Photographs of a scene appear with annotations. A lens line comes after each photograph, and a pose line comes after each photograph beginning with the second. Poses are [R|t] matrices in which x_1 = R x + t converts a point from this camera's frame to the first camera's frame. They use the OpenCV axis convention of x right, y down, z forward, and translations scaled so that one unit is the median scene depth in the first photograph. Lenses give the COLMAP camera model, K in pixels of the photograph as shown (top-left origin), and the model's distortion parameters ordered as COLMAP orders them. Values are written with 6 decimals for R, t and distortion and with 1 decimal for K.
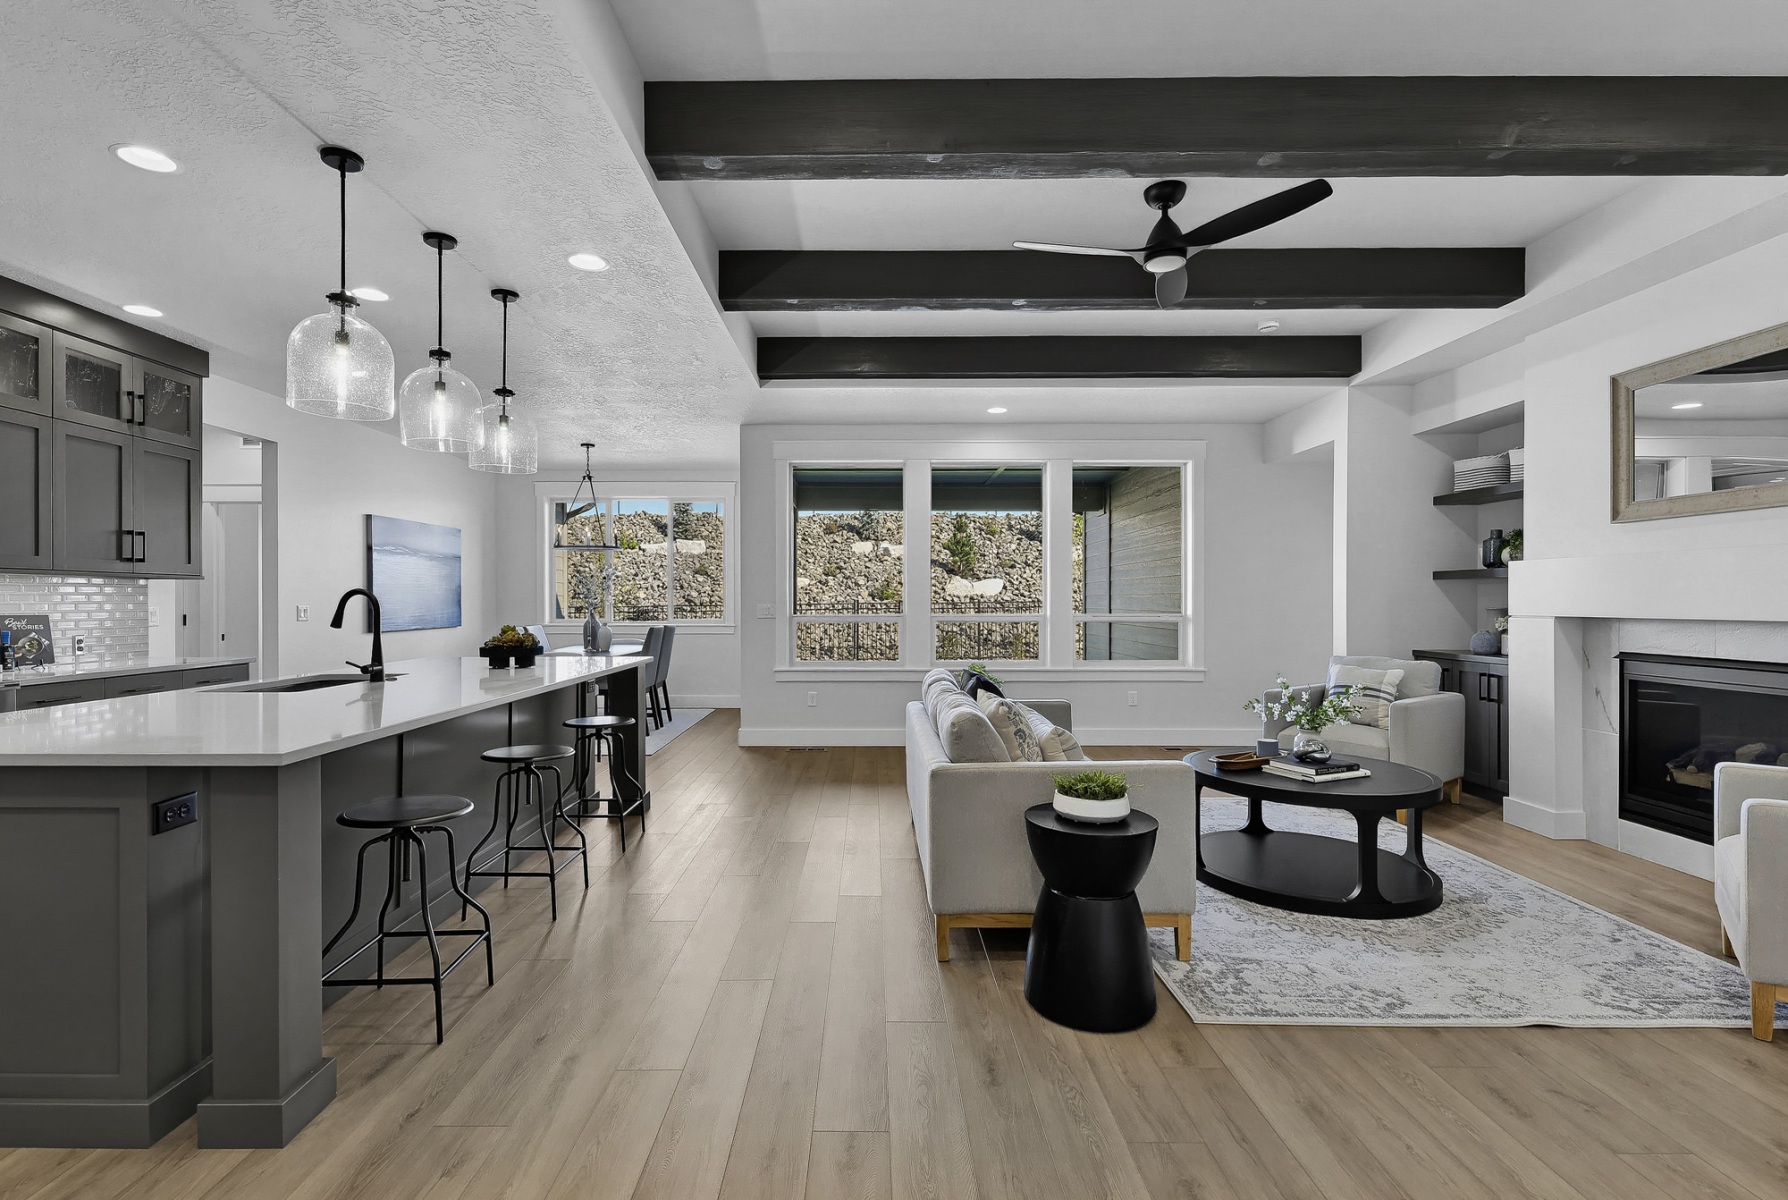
lens RADIAL K [[814.4, 0, 868.7], [0, 814.4, 602.9], [0, 0, 1]] dist [0.006339, -0.000427]
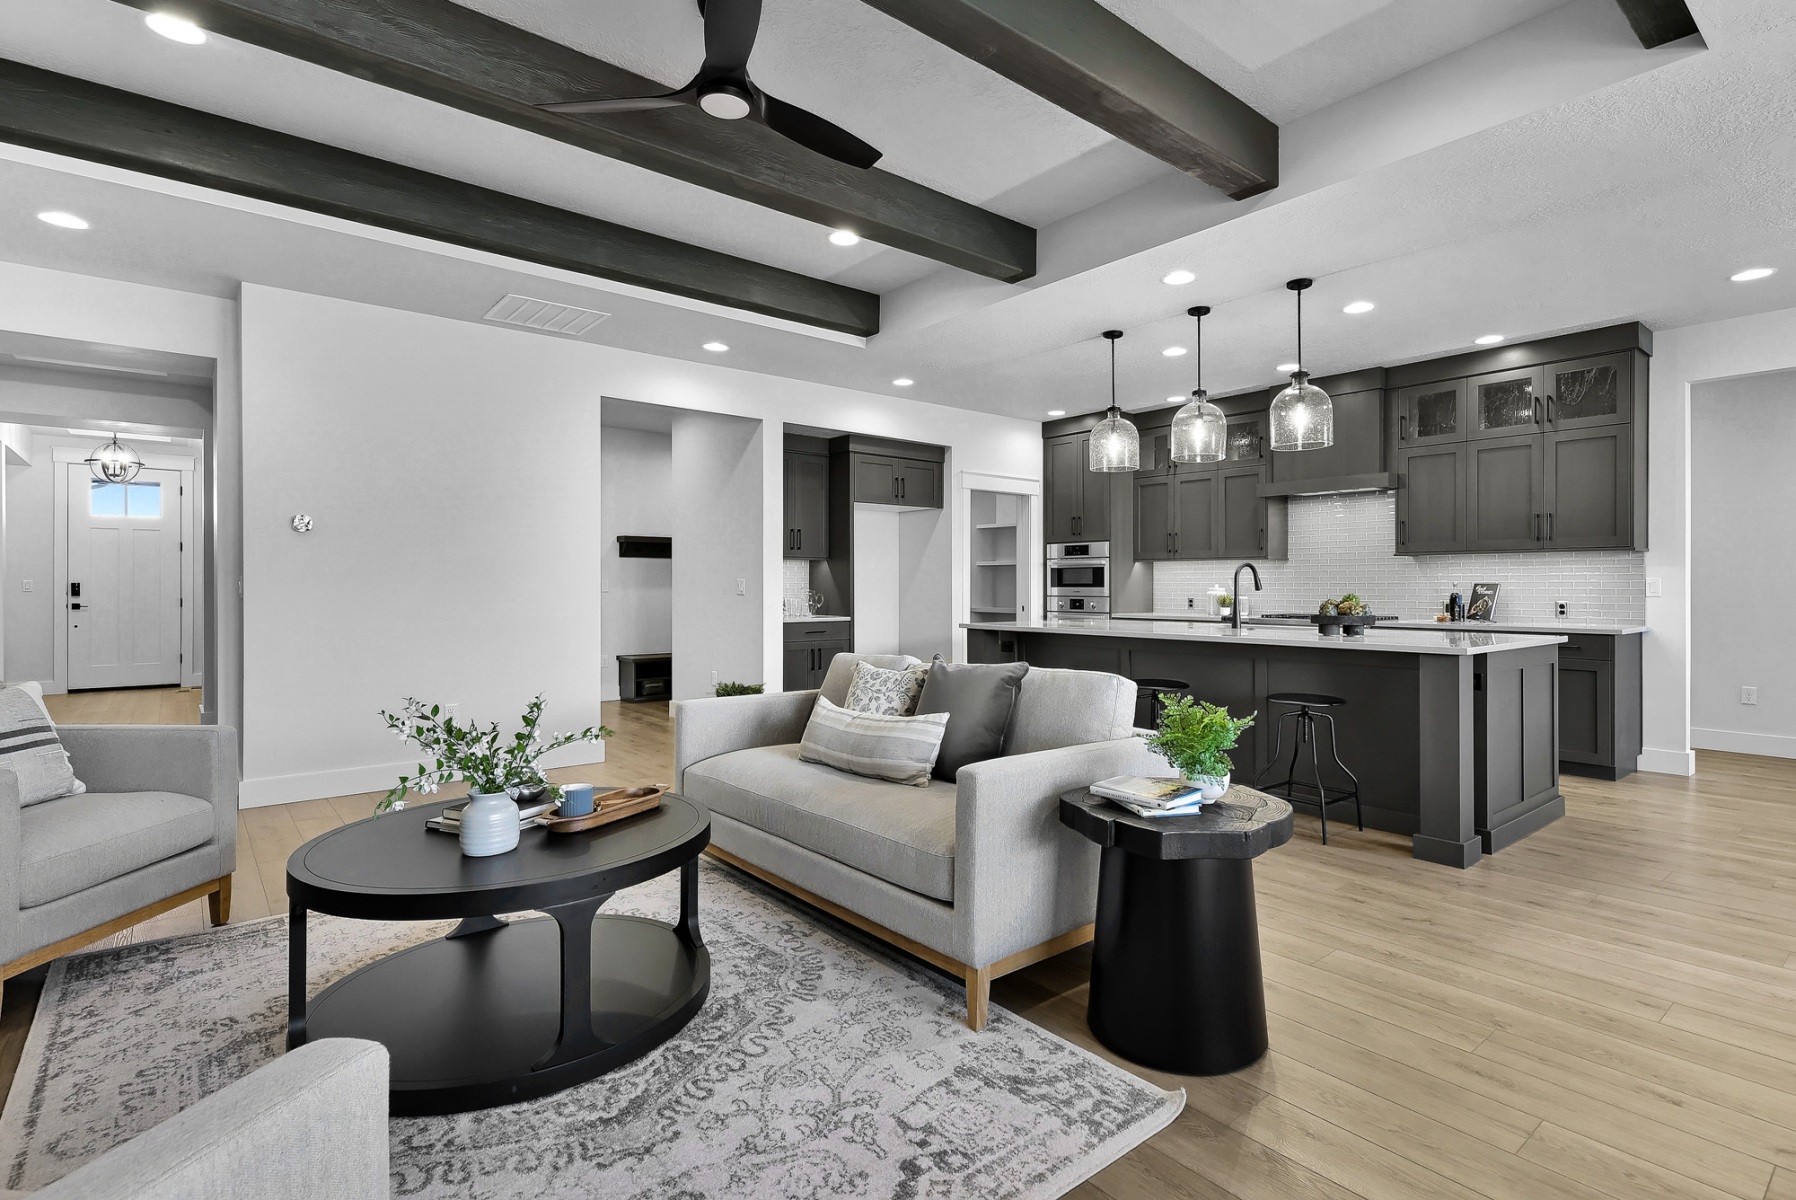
lens RADIAL K [[891.5, 0, 948.0], [0, 891.5, 591.8], [0, 0, 1]] dist [0.003294, 0.000439]
pose [[-0.751039, 0.004717, -0.660241, 0.586085], [-0.001608, 0.999958, 0.008974, 0.014772], [0.660256, 0.007802, -0.751000, 1.369929]]
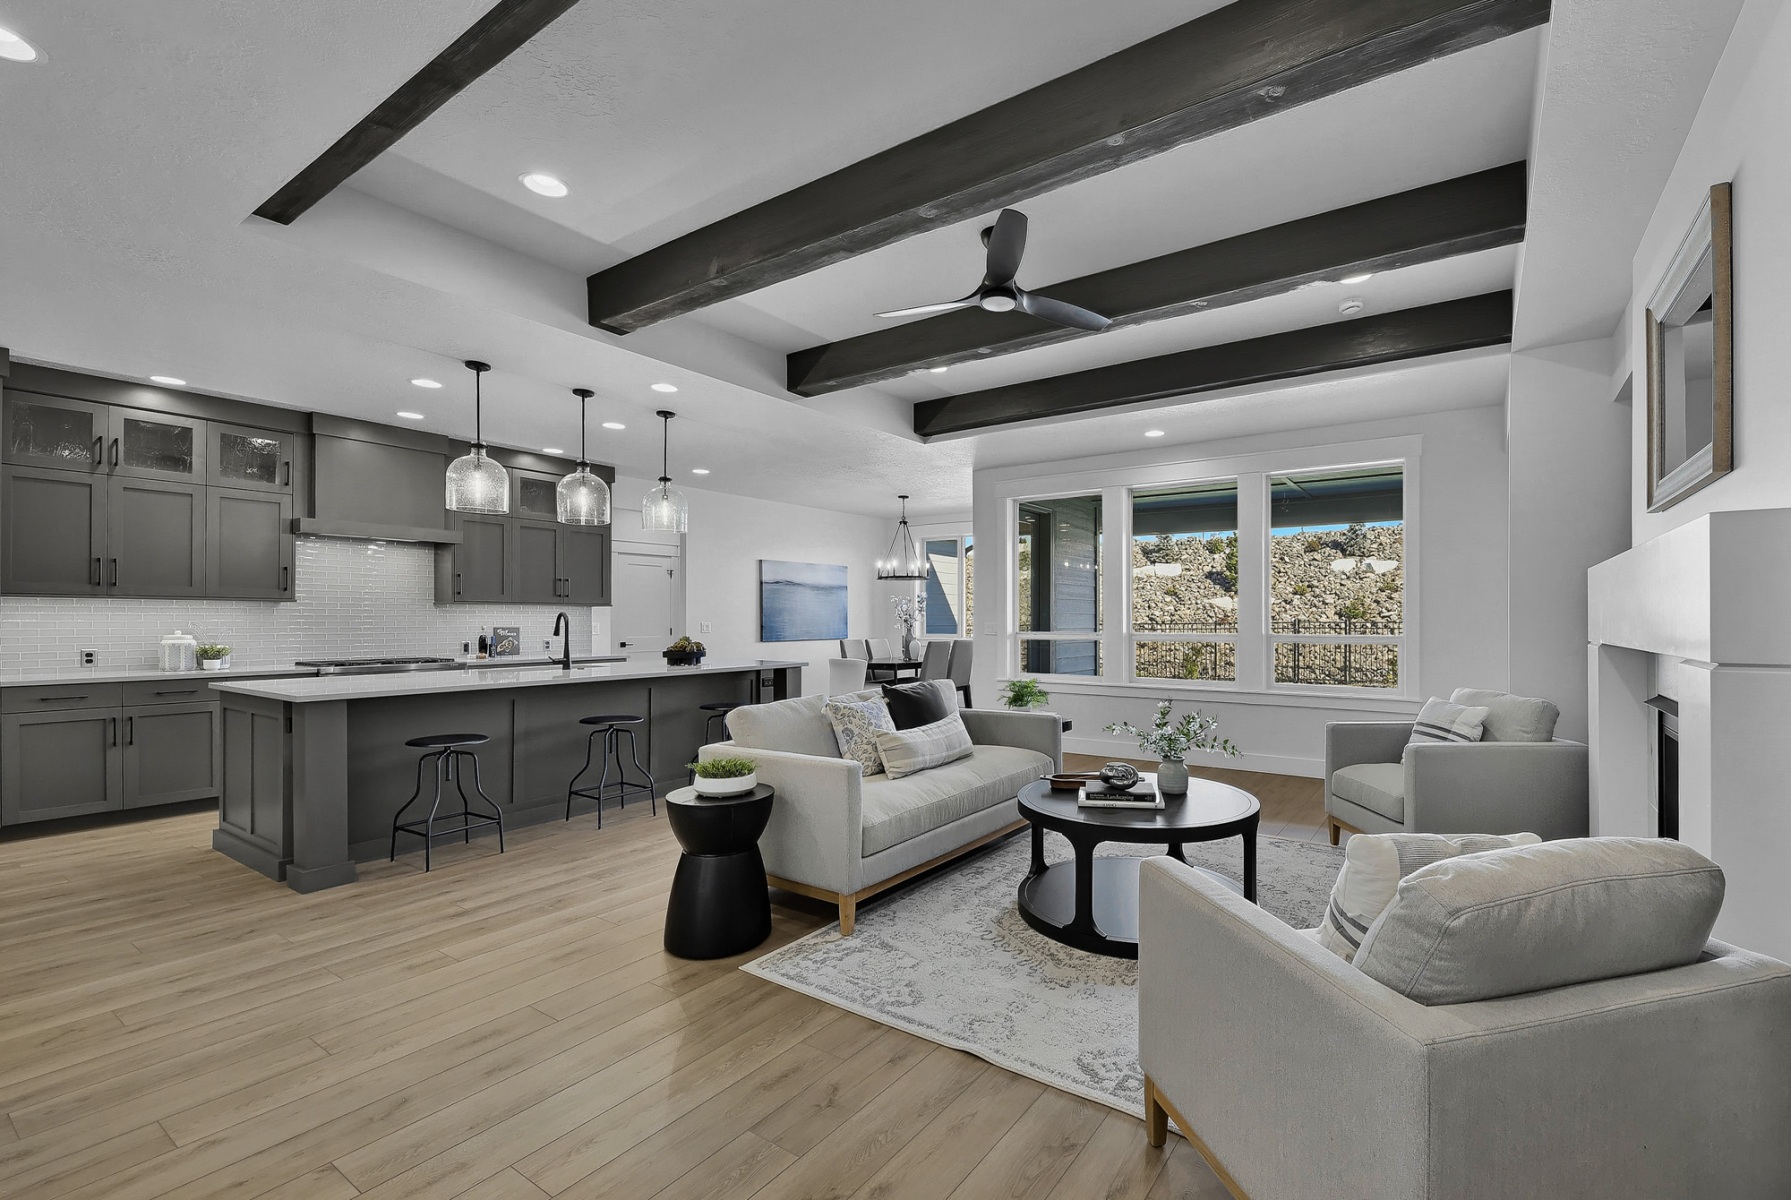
lens RADIAL K [[759.0, 0, 1000.3], [0, 759.0, 618.4], [0, 0, 1]] dist [0.012565, -0.006908]
pose [[0.851386, 0.000199, -0.524540, 0.693673], [-0.002274, 0.999992, -0.003311, -0.001759], [0.524536, 0.004011, 0.851379, 0.124353]]
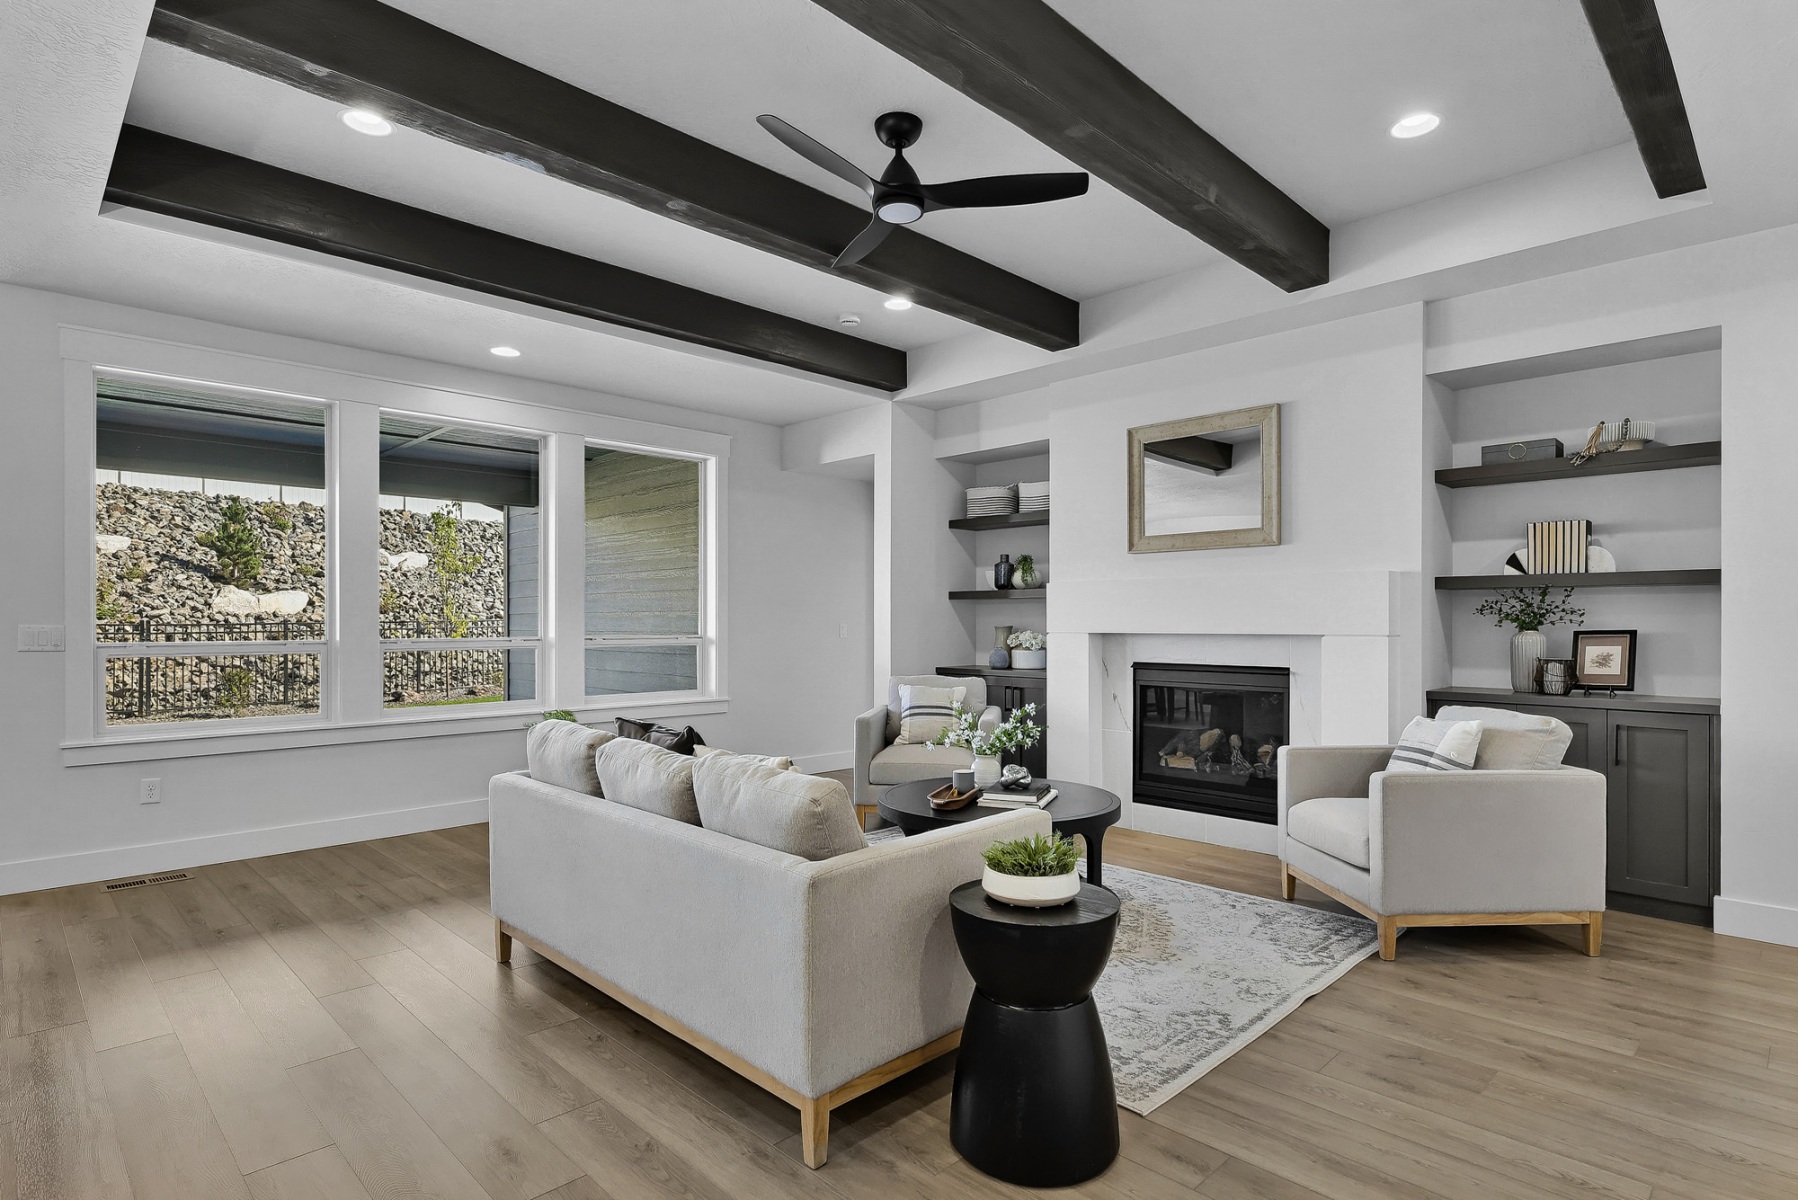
lens RADIAL K [[919.7, 0, 901.6], [0, 919.7, 620.7], [0, 0, 1]] dist [0.000242, 0.000384]
pose [[0.704717, 0.000672, 0.709489, -0.236100], [0.002229, 0.999993, -0.003161, 0.002908], [-0.709485, 0.003808, 0.704710, 0.264997]]
